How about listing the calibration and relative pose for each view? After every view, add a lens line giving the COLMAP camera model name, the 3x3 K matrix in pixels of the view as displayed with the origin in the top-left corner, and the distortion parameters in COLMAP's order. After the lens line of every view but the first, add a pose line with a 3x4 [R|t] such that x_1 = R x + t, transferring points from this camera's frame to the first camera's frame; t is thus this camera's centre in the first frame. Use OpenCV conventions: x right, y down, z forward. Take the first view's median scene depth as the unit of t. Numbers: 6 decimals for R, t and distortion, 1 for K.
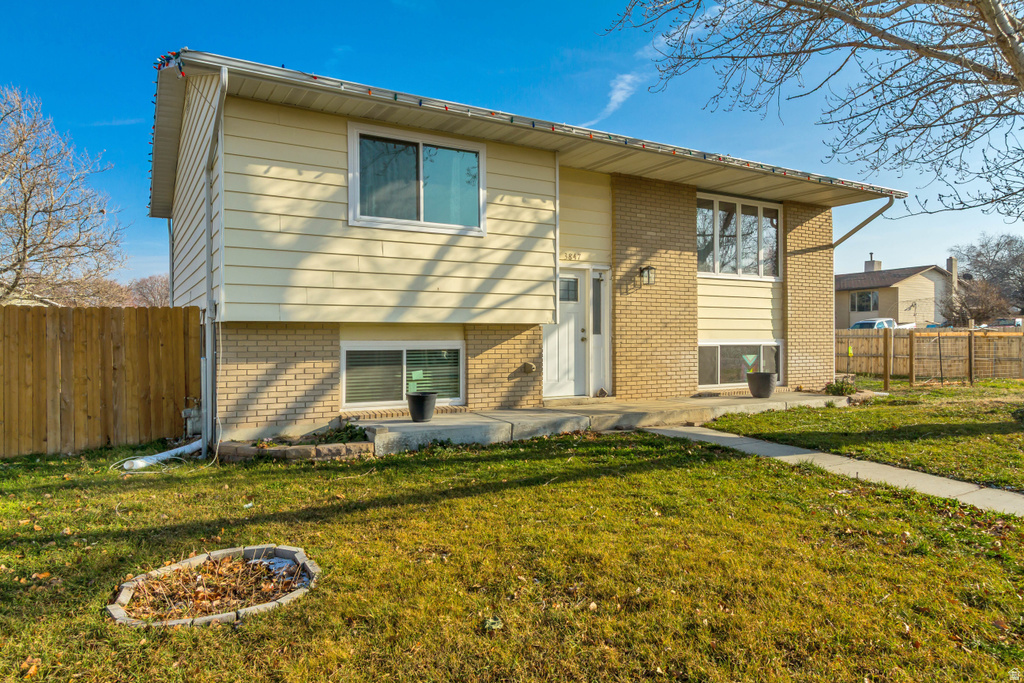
lens RADIAL K [[660.3, 0, 511.9], [0, 660.3, 341.4], [0, 0, 1]] dist [0.002061, 0.000145]
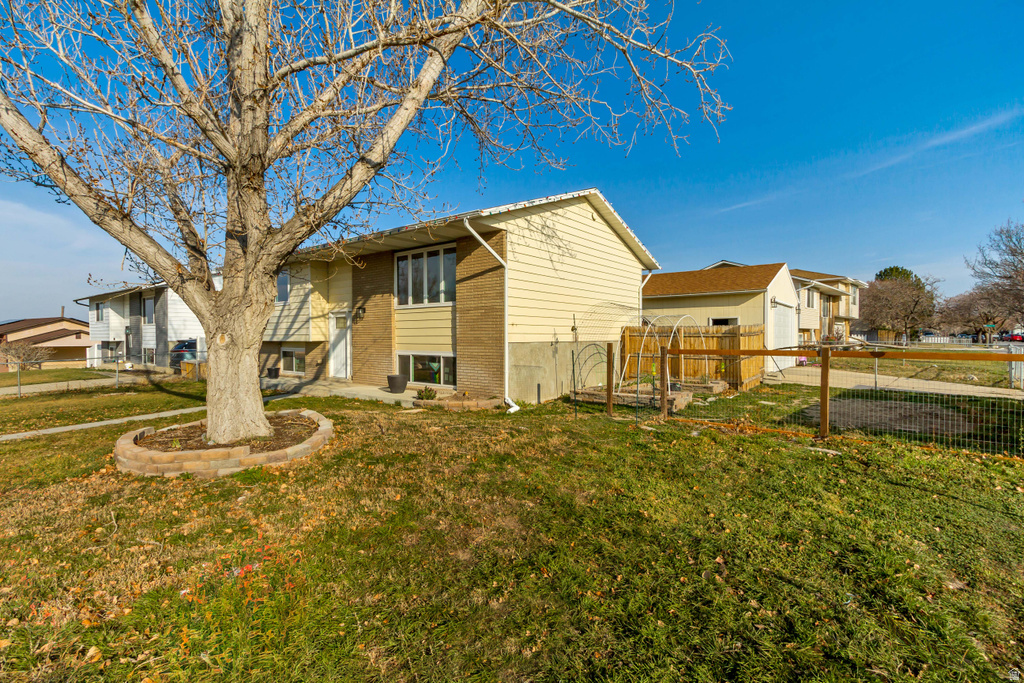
lens RADIAL K [[476.5, 0, 511.8], [0, 476.5, 340.3], [0, 0, 1]] dist [-0.001060, -0.000024]
pose [[0.365087, 0.008670, -0.930933, 1.563742], [-0.003649, 0.999962, 0.007882, -0.039699], [0.930966, 0.000520, 0.365104, 0.946553]]
